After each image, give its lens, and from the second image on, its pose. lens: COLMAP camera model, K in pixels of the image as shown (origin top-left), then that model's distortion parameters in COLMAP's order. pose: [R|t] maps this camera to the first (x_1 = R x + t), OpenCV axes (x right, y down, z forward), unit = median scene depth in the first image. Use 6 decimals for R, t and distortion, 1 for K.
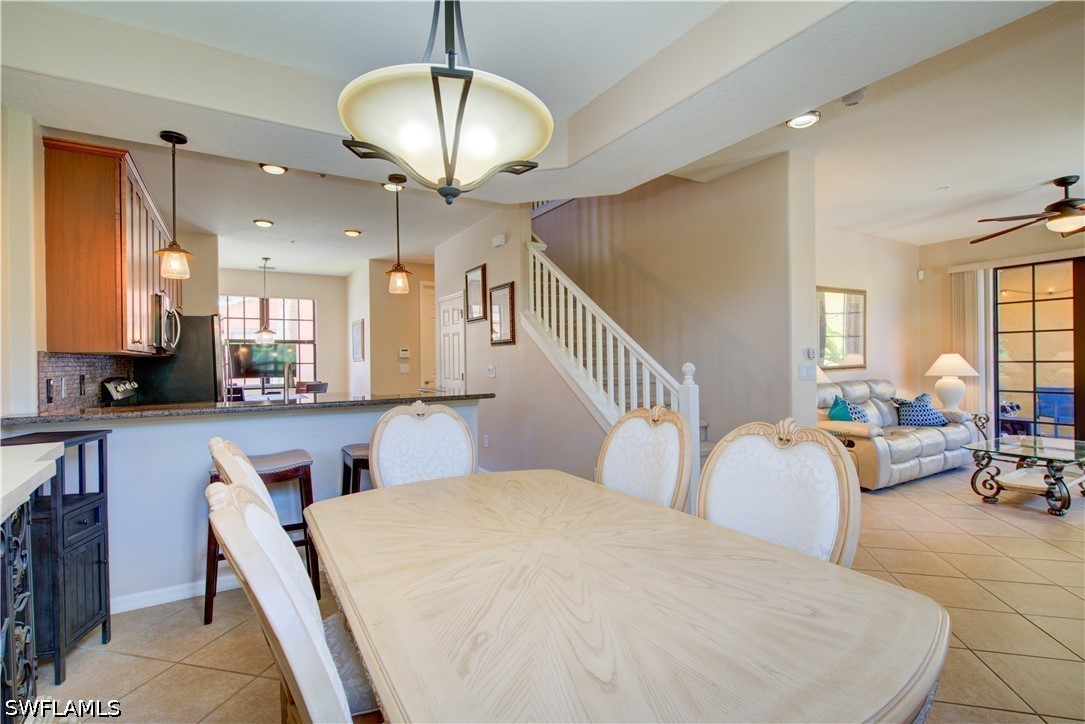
lens RADIAL K [[505.5, 0, 539.9], [0, 505.5, 359.9], [0, 0, 1]] dist [0.002341, -0.001602]
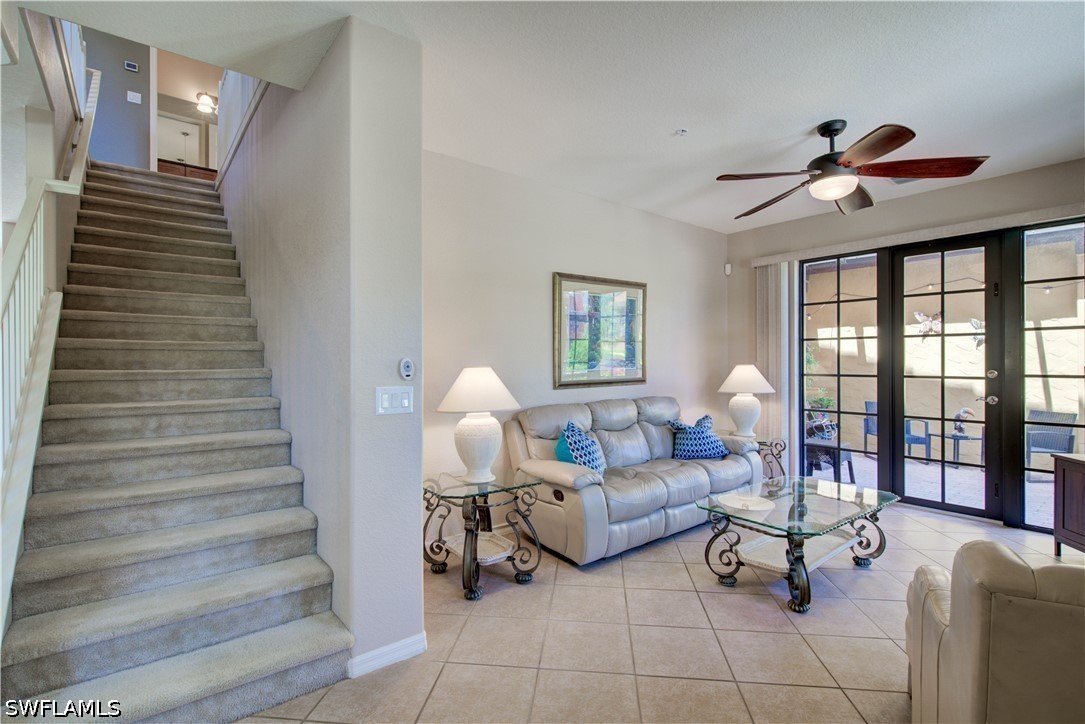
lens RADIAL K [[505.5, 0, 544.4], [0, 505.5, 360.5], [0, 0, 1]] dist [0.002341, -0.001602]
pose [[0.990852, 0.008541, 0.134681, 0.414054], [-0.008305, 0.999963, -0.002319, -0.015734], [-0.134696, 0.001179, 0.990886, 0.262880]]
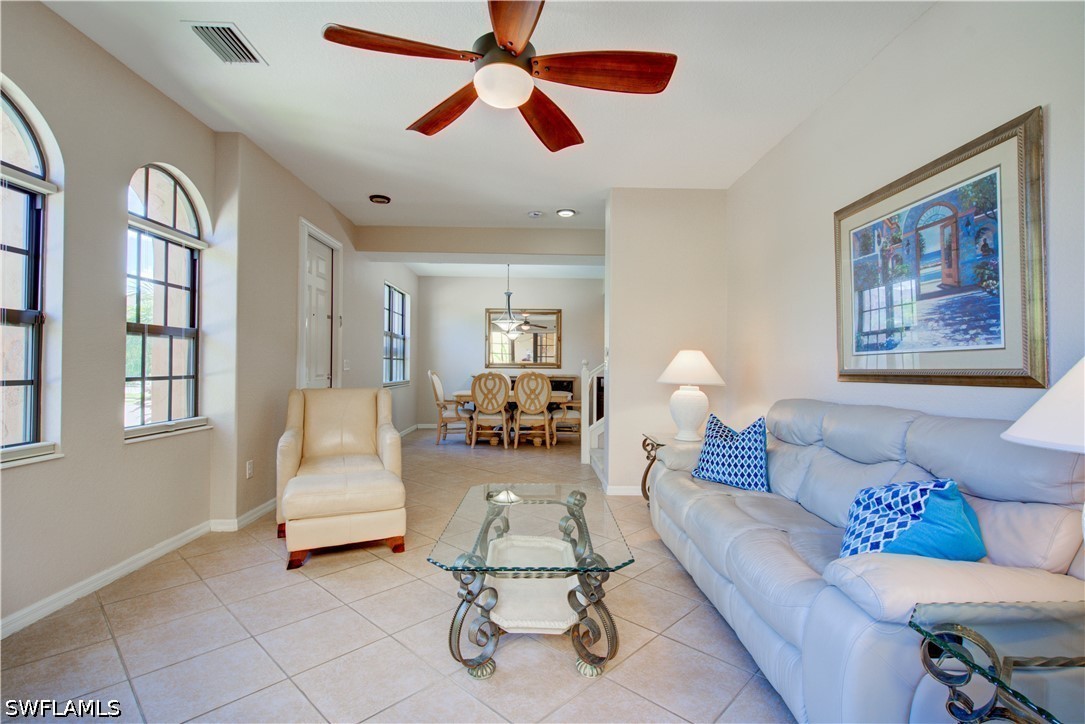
lens RADIAL K [[505.5, 0, 542.6], [0, 505.5, 358.7], [0, 0, 1]] dist [0.002341, -0.001602]
pose [[-0.495232, -0.001179, -0.868760, 1.104816], [-0.001043, 0.999999, -0.000763, 0.003933], [0.868760, 0.000529, -0.495233, 0.961877]]
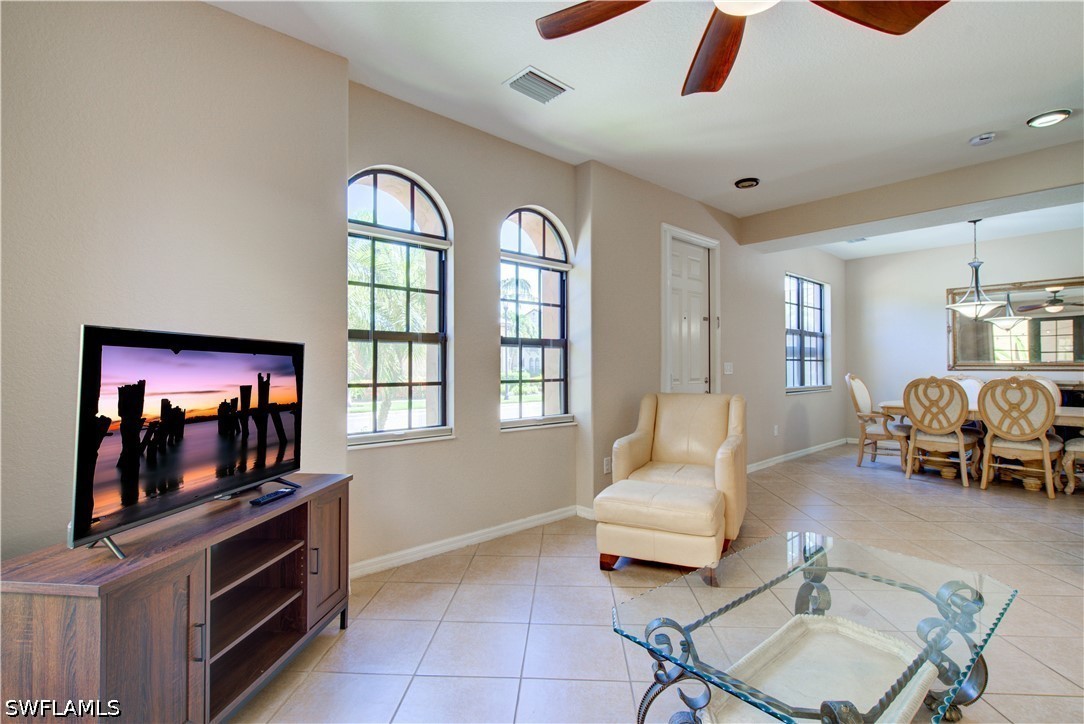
lens RADIAL K [[505.1, 0, 539.6], [0, 505.1, 360.6], [0, 0, 1]] dist [0.002341, -0.001602]
pose [[-0.982745, 0.013792, -0.184453, 0.959801], [0.015283, 0.999861, -0.006663, 0.002471], [0.184335, -0.009367, -0.982819, 0.988649]]
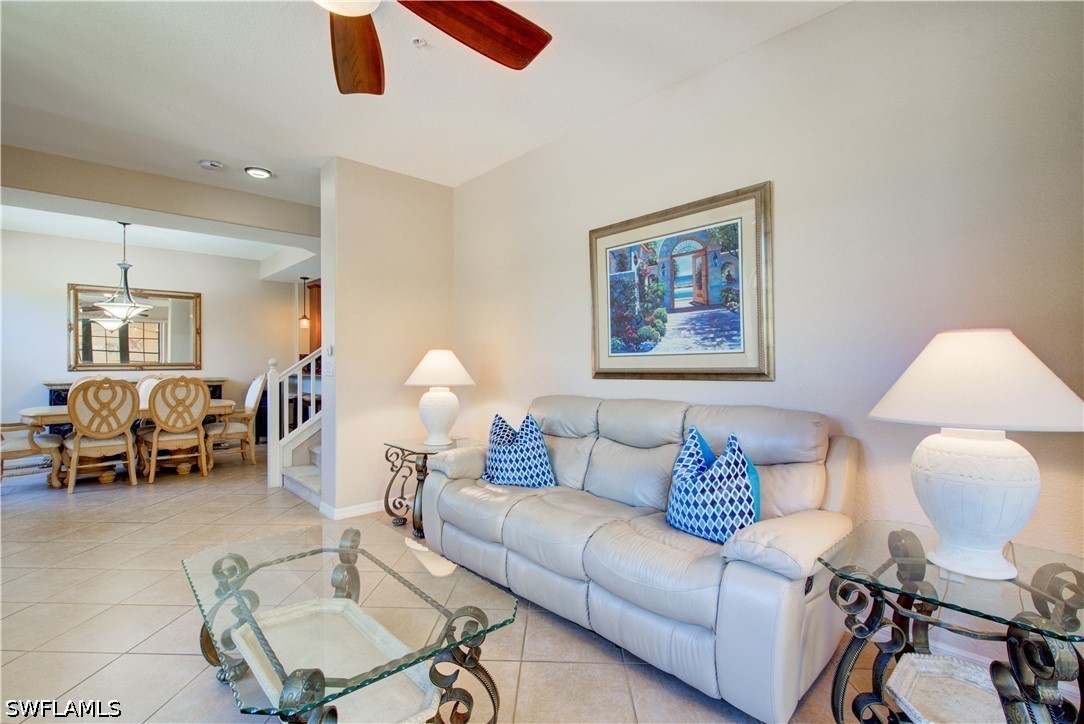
lens RADIAL K [[505.1, 0, 548.1], [0, 505.1, 359.6], [0, 0, 1]] dist [0.002341, -0.001602]
pose [[0.198429, 0.007019, -0.980090, 1.078252], [0.000781, 0.999973, 0.007320, -0.000143], [0.980115, -0.002218, 0.198419, 0.813967]]
